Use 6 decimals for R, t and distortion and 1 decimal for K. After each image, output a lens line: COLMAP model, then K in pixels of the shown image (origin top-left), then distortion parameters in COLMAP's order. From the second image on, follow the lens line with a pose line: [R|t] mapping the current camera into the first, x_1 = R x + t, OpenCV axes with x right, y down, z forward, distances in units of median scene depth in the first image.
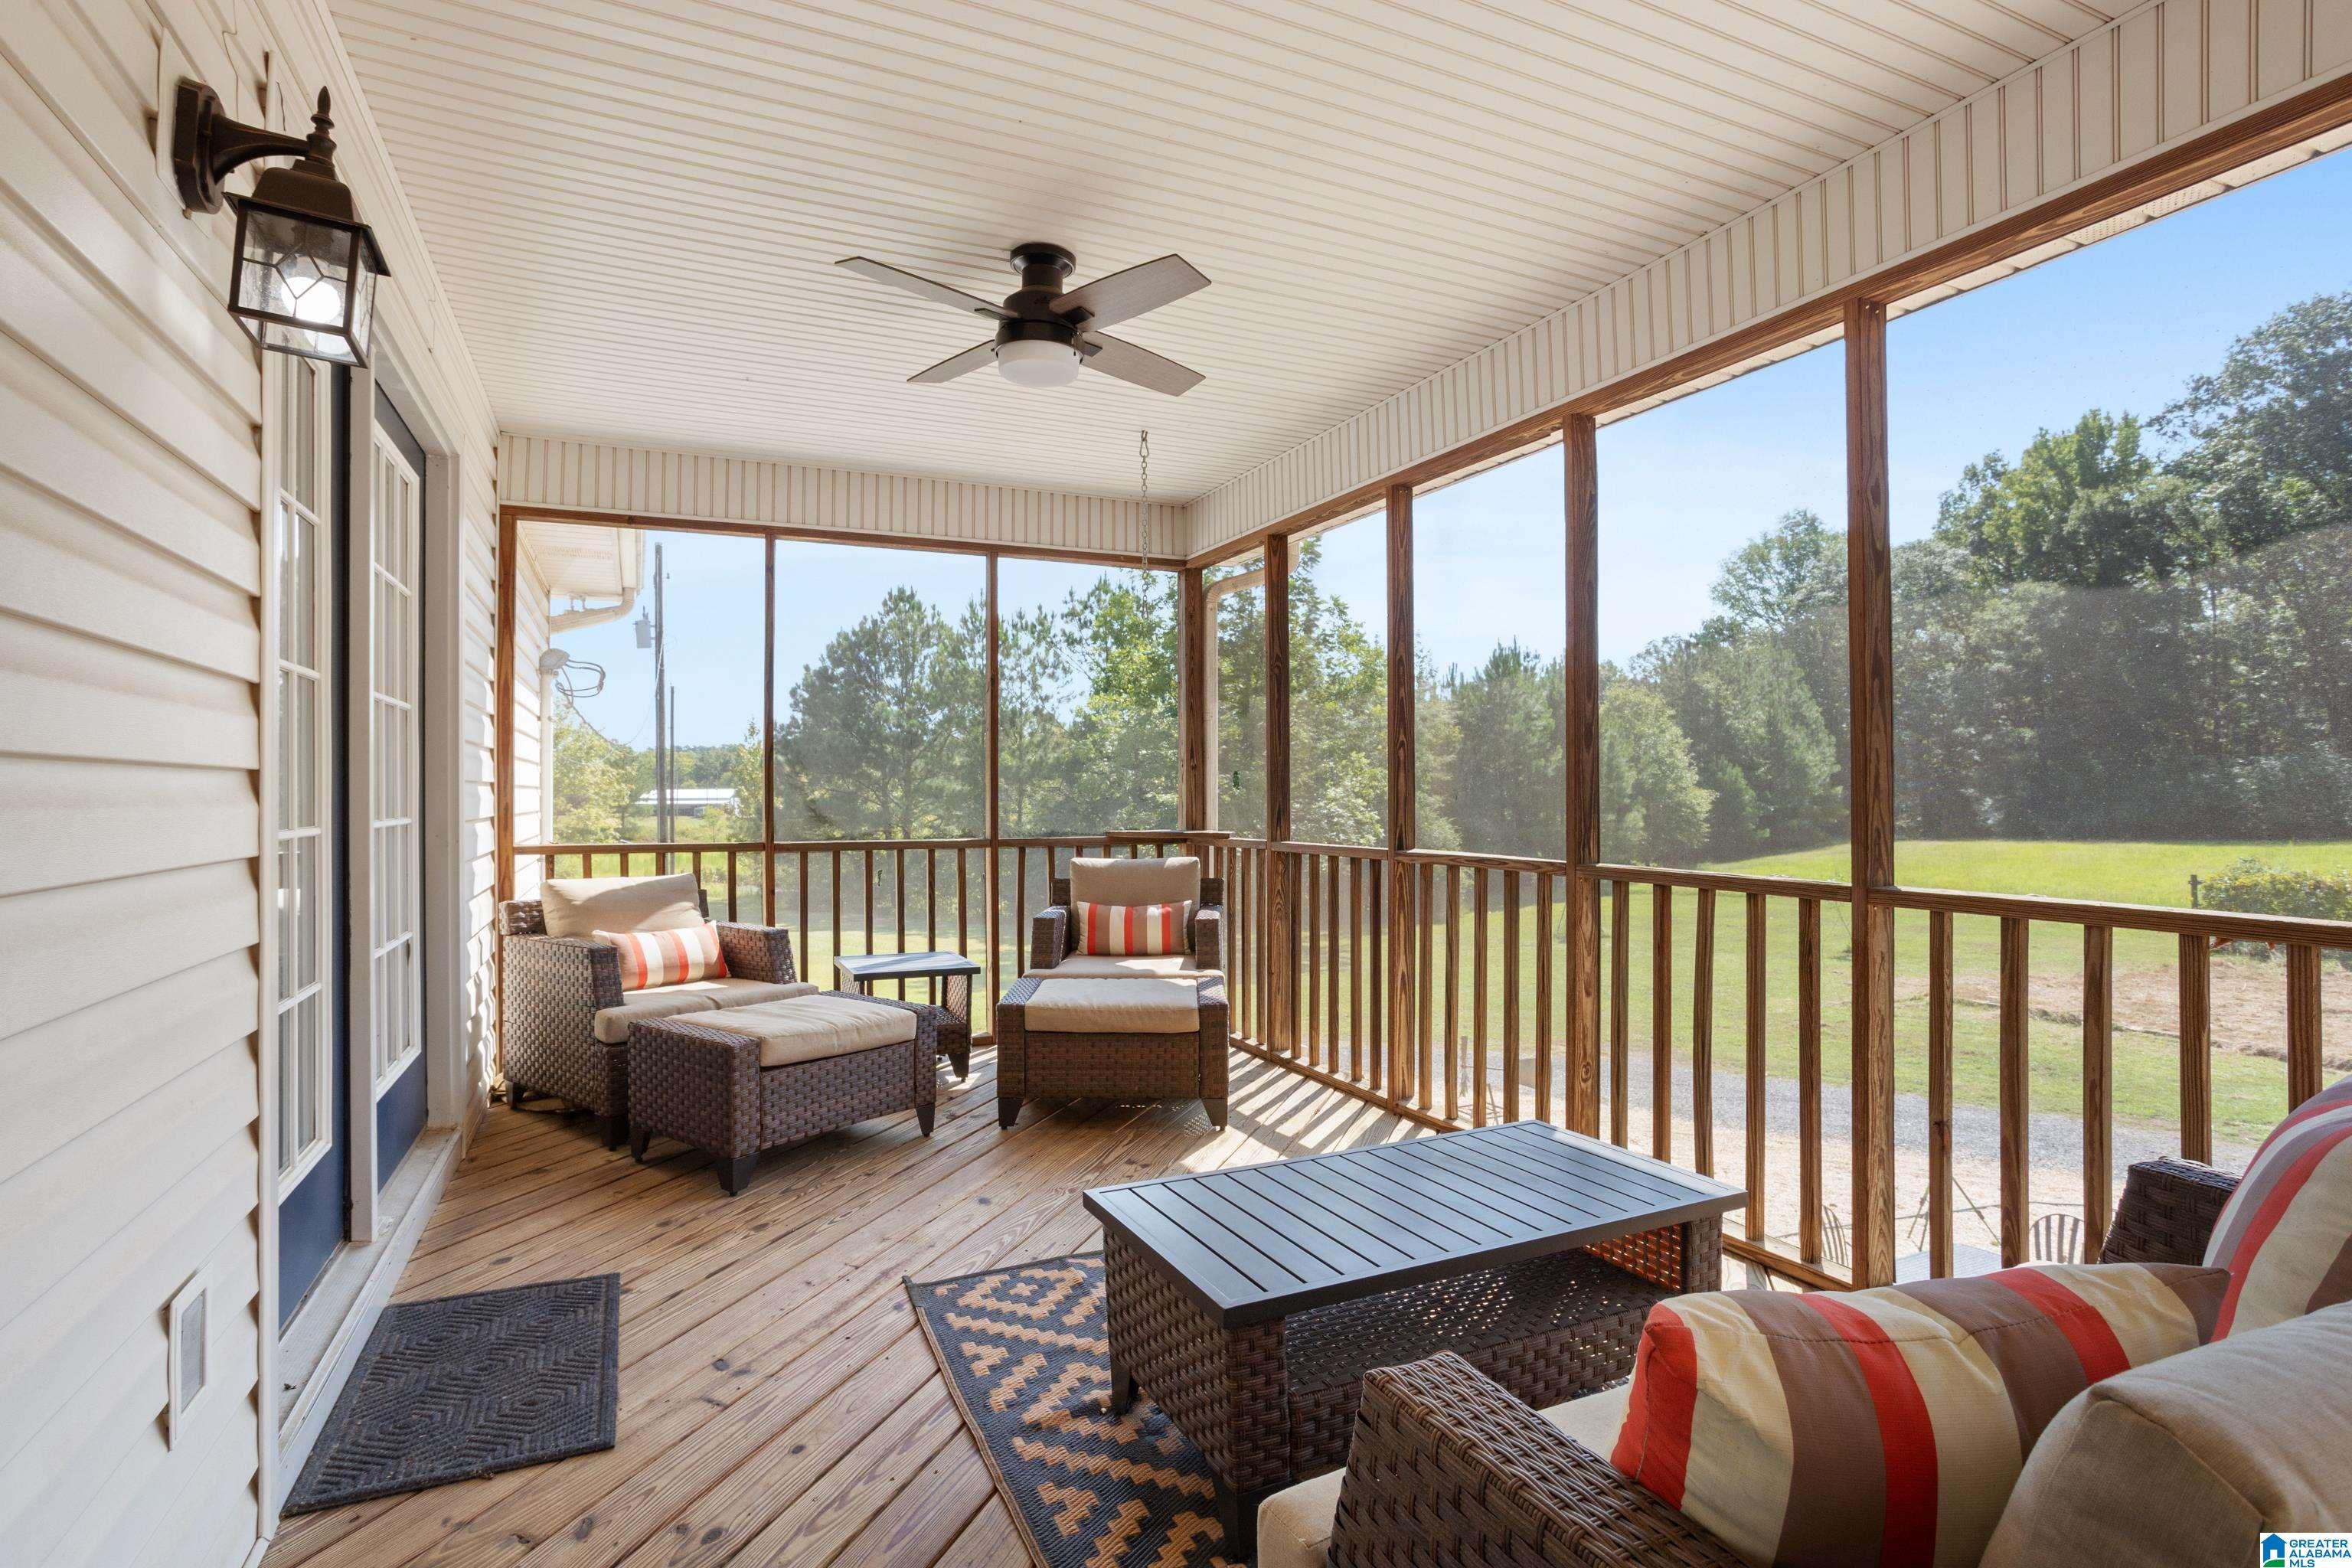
lens RADIAL K [[1147.8, 0, 1136.4], [0, 1147.8, 771.3], [0, 0, 1]] dist [-0.009859, 0.004456]
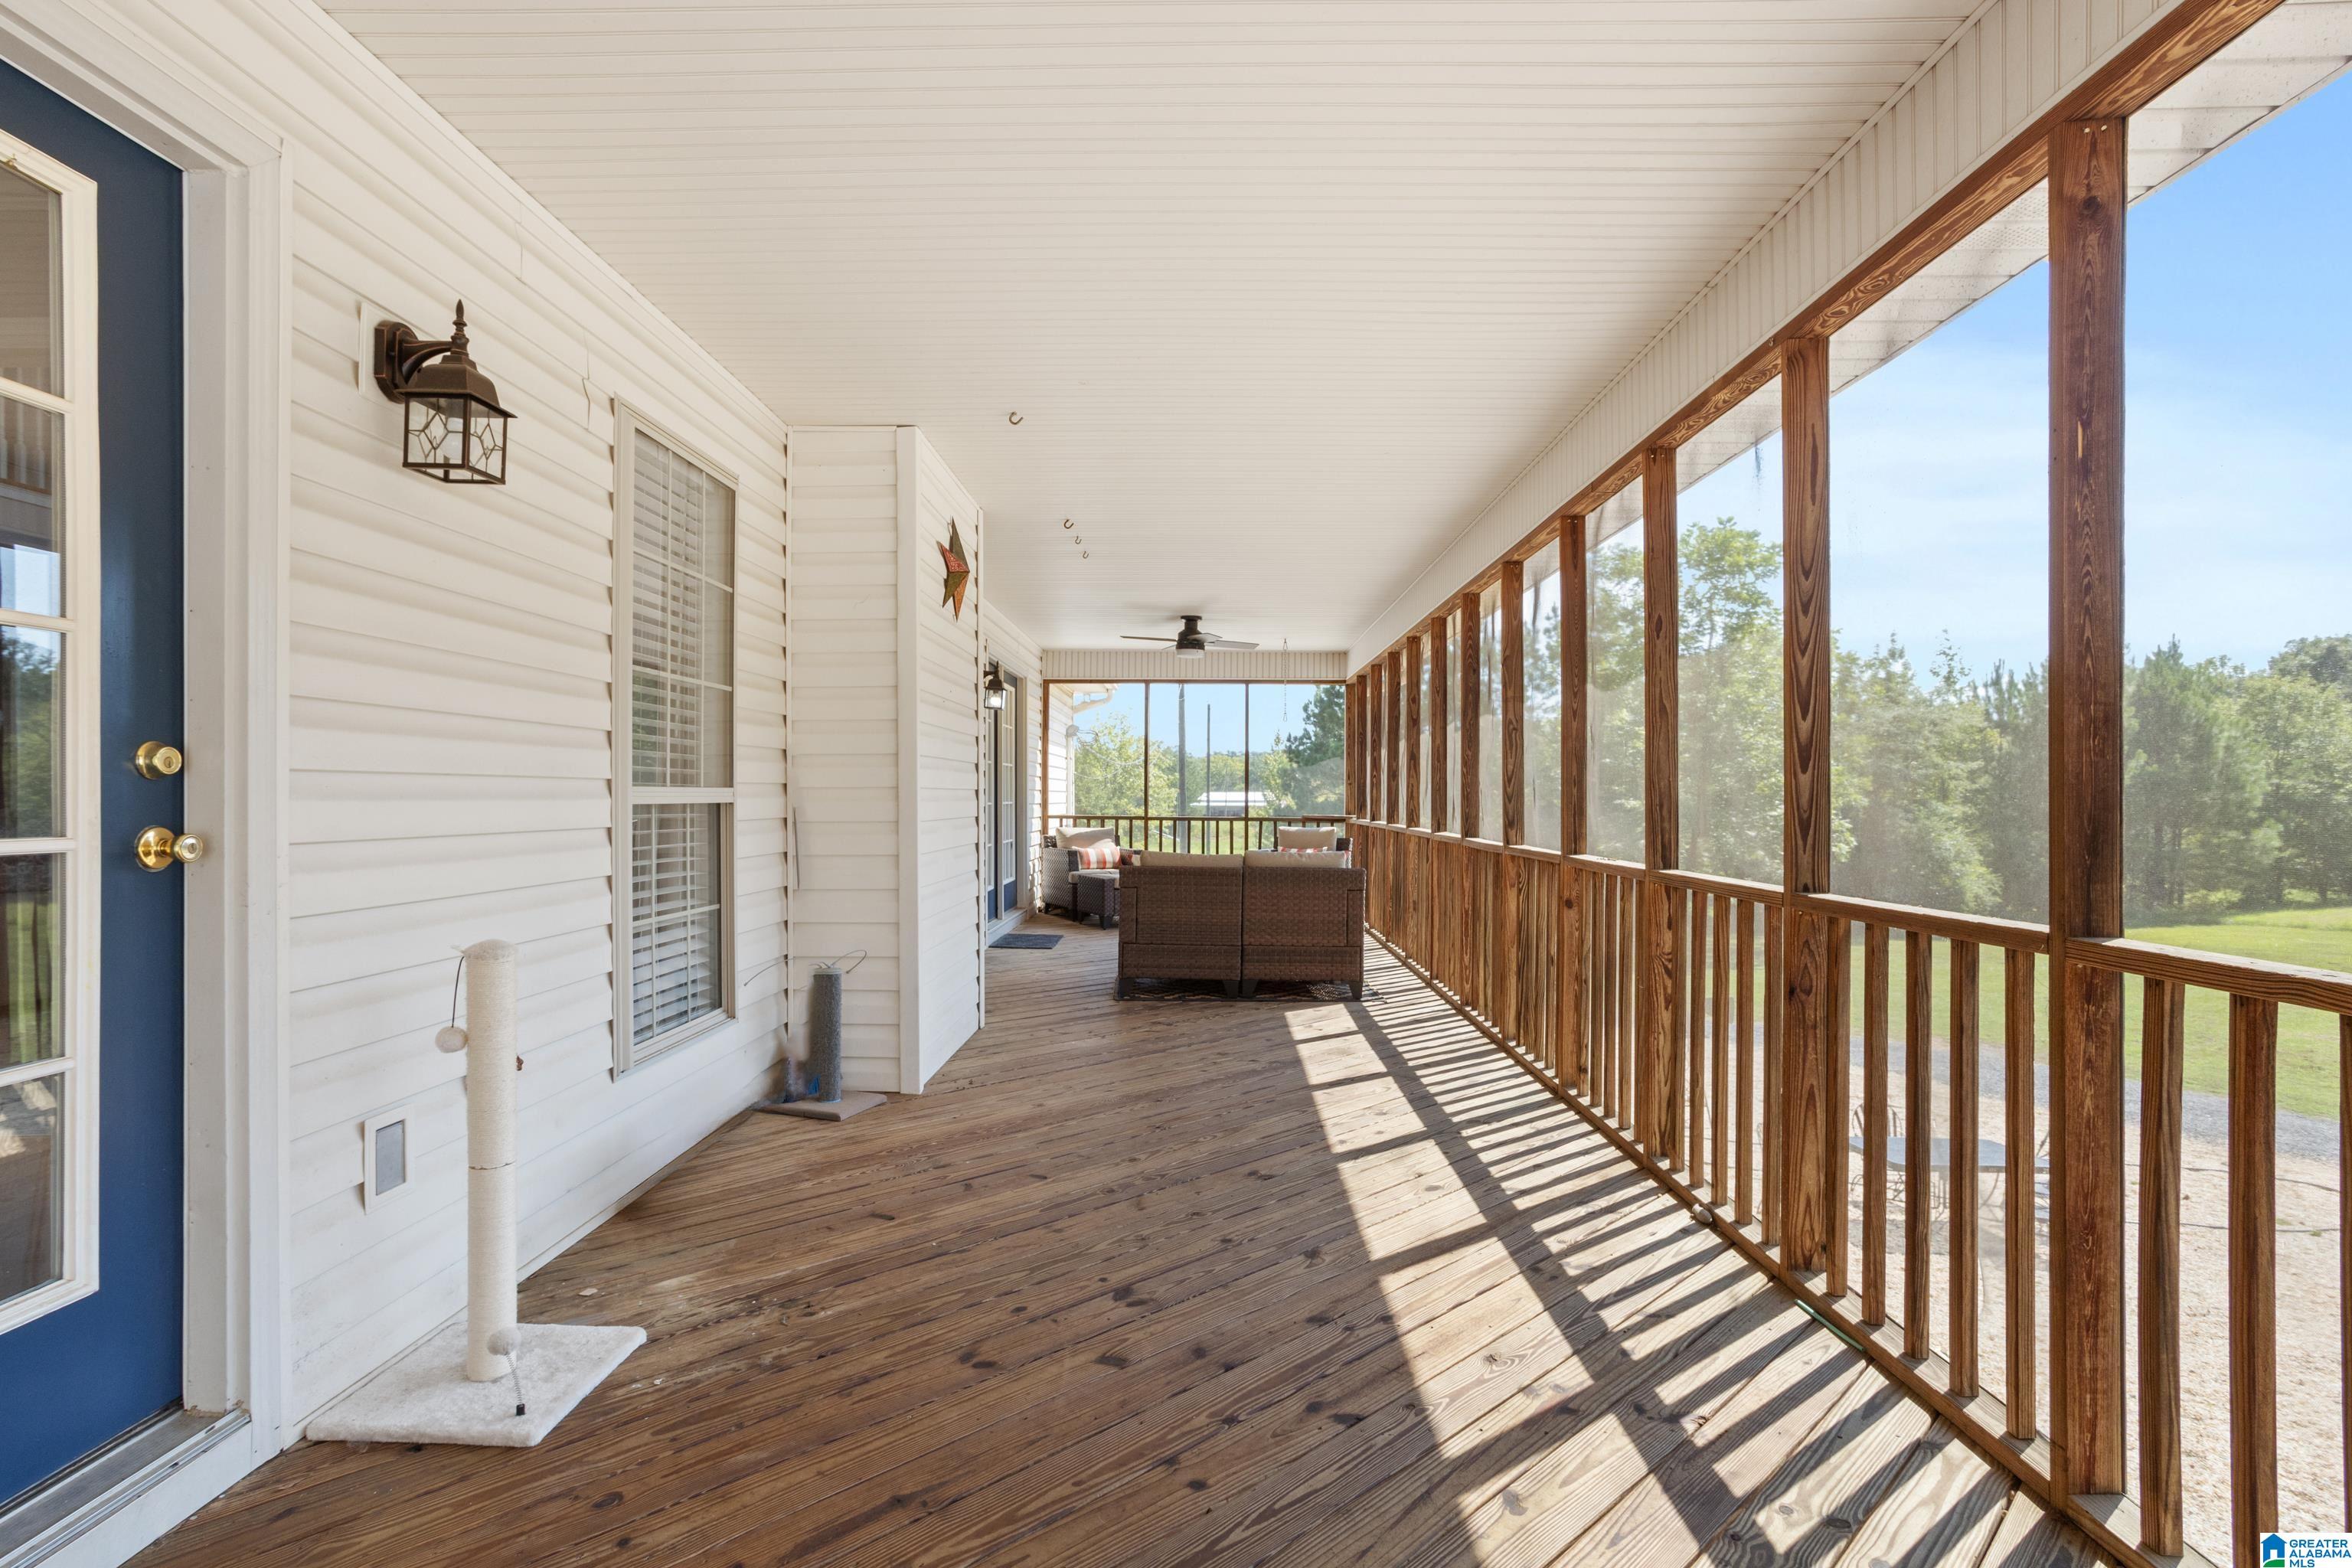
lens RADIAL K [[1147.8, 0, 1182.4], [0, 1147.8, 790.7], [0, 0, 1]] dist [-0.009859, 0.004456]
pose [[0.913684, 0.005684, -0.406385, 0.774090], [-0.000816, 0.999926, 0.012152, -0.019178], [0.406424, -0.010771, 0.913621, -1.220746]]
